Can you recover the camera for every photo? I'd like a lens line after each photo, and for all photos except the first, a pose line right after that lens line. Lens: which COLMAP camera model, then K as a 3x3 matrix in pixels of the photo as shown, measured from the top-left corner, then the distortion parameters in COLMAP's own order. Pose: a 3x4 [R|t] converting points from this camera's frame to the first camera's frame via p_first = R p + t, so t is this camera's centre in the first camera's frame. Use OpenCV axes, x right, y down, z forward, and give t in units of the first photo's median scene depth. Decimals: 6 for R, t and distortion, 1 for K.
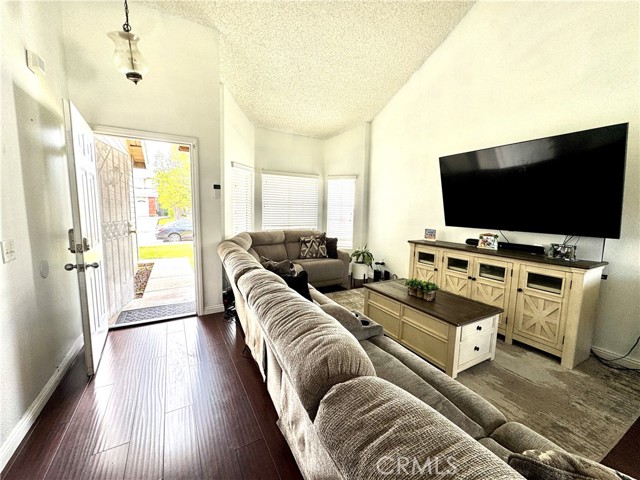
lens RADIAL K [[255.0, 0, 320.0], [0, 255.0, 240.0], [0, 0, 1]] dist [-0.001598, 0.000048]
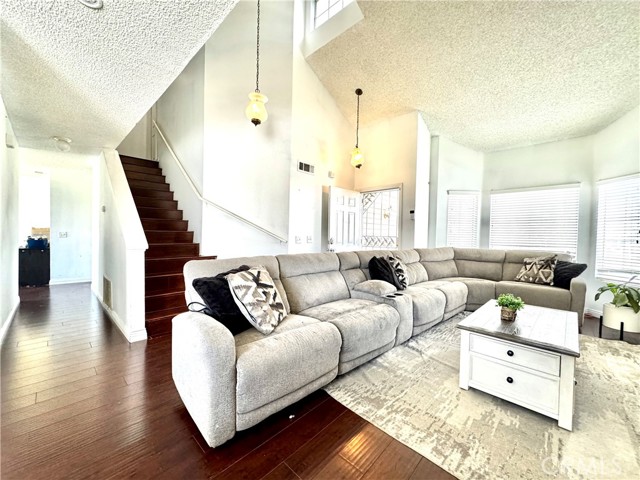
lens RADIAL K [[255.0, 0, 320.0], [0, 255.0, 240.0], [0, 0, 1]] dist [-0.001598, 0.000048]
pose [[0.287213, 0.004486, -0.957856, 0.720569], [-0.122885, 0.991898, -0.032201, 0.053426], [0.949951, 0.126955, 0.285438, 0.089024]]
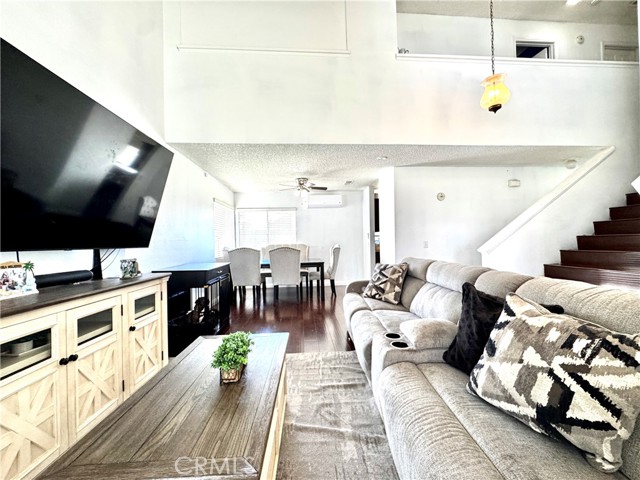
lens RADIAL K [[257.1, 0, 321.0], [0, 257.1, 239.4], [0, 0, 1]] dist [-0.002195, -0.000182]
pose [[-0.901330, 0.002569, 0.433126, 0.000779], [0.053691, 0.992933, 0.105839, -0.067621], [-0.429793, 0.118651, -0.895098, 0.964057]]
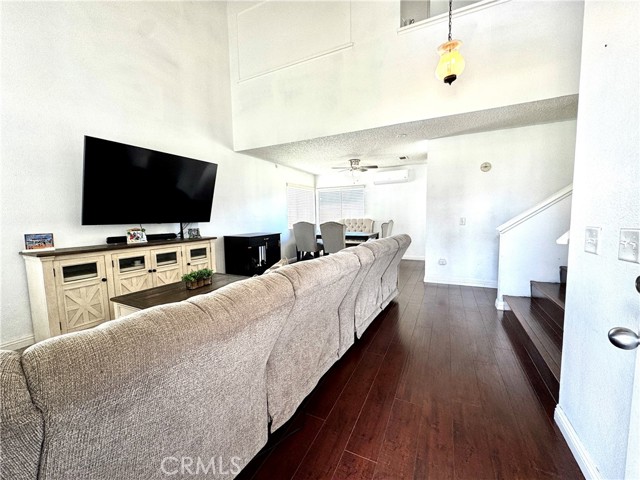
lens RADIAL K [[257.1, 0, 321.0], [0, 257.1, 239.4], [0, 0, 1]] dist [-0.002195, -0.000182]
pose [[-0.554703, -0.081323, 0.828065, -0.526065], [0.105195, 0.980372, 0.166748, -0.063665], [-0.825372, 0.179604, -0.535260, 0.787162]]
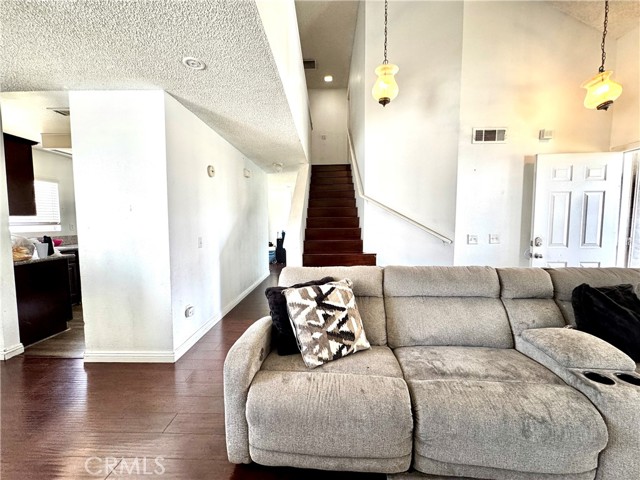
lens RADIAL K [[257.1, 0, 321.0], [0, 257.1, 239.4], [0, 0, 1]] dist [-0.002195, -0.000182]
pose [[-0.522980, 0.044697, -0.851172, 0.564422], [-0.099224, 0.988642, 0.112882, -0.020214], [0.846550, 0.143492, -0.512605, 0.341217]]
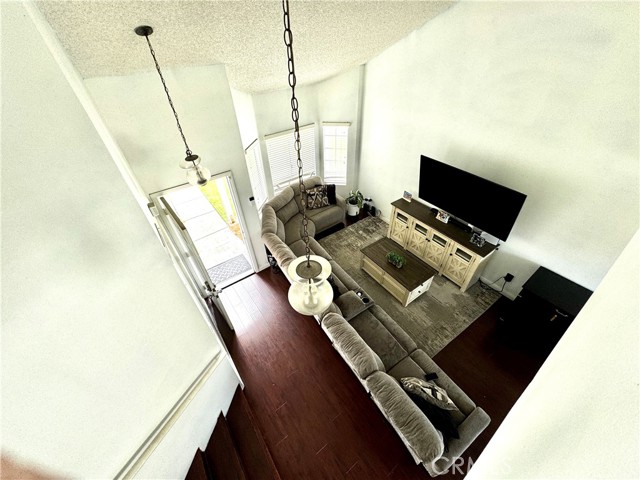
lens RADIAL K [[255.0, 0, 320.0], [0, 255.0, 240.0], [0, 0, 1]] dist [-0.001598, 0.000048]
pose [[0.992875, -0.109614, 0.046742, -0.120261], [0.064970, 0.826770, 0.558776, -0.636654], [-0.099895, -0.551758, 0.828000, -0.205186]]
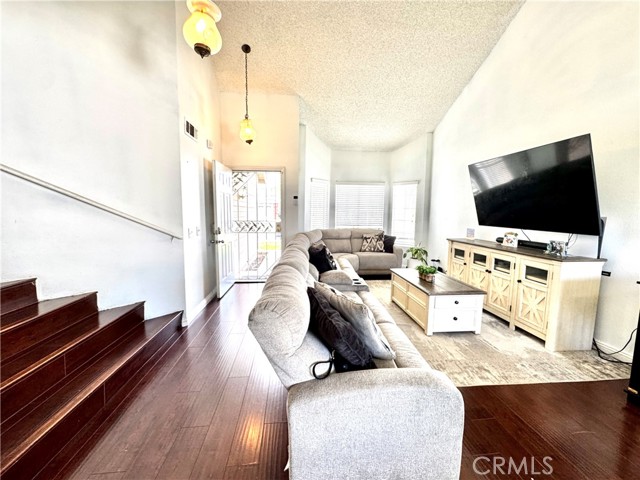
lens RADIAL K [[257.1, 0, 321.0], [0, 257.1, 239.4], [0, 0, 1]] dist [-0.002195, -0.000182]
pose [[0.915673, 0.033011, -0.400567, 0.298189], [-0.038592, 0.999238, -0.005871, 0.036391], [0.400068, 0.020835, 0.916249, -0.279313]]
